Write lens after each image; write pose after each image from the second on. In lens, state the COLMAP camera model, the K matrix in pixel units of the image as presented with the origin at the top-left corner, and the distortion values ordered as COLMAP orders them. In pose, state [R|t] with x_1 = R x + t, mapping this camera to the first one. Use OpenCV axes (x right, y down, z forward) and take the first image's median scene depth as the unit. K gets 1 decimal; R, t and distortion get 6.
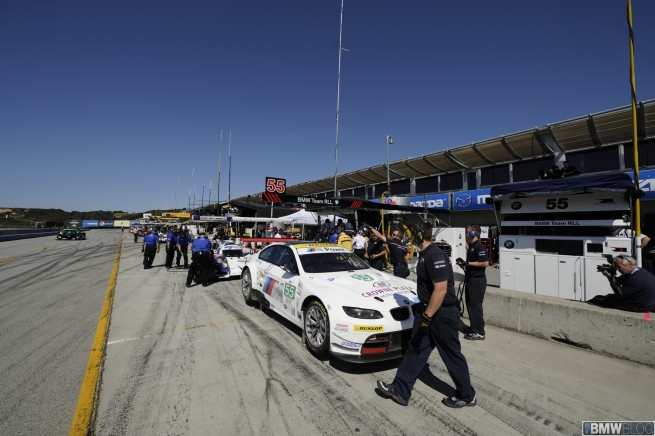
lens RADIAL K [[263.0, 0, 330.3], [0, 263.0, 216.3], [0, 0, 1]] dist [0.000972, -0.000042]
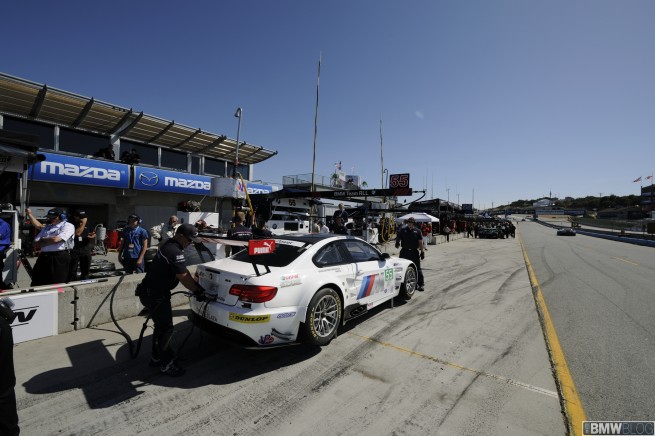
lens RADIAL K [[263.0, 0, 330.3], [0, 263.0, 216.3], [0, 0, 1]] dist [0.000972, -0.000042]
pose [[-0.285183, -0.004397, 0.958463, -1.154573], [-0.080408, 0.996574, -0.019353, 0.073899], [-0.955094, -0.082587, -0.284559, 1.559496]]
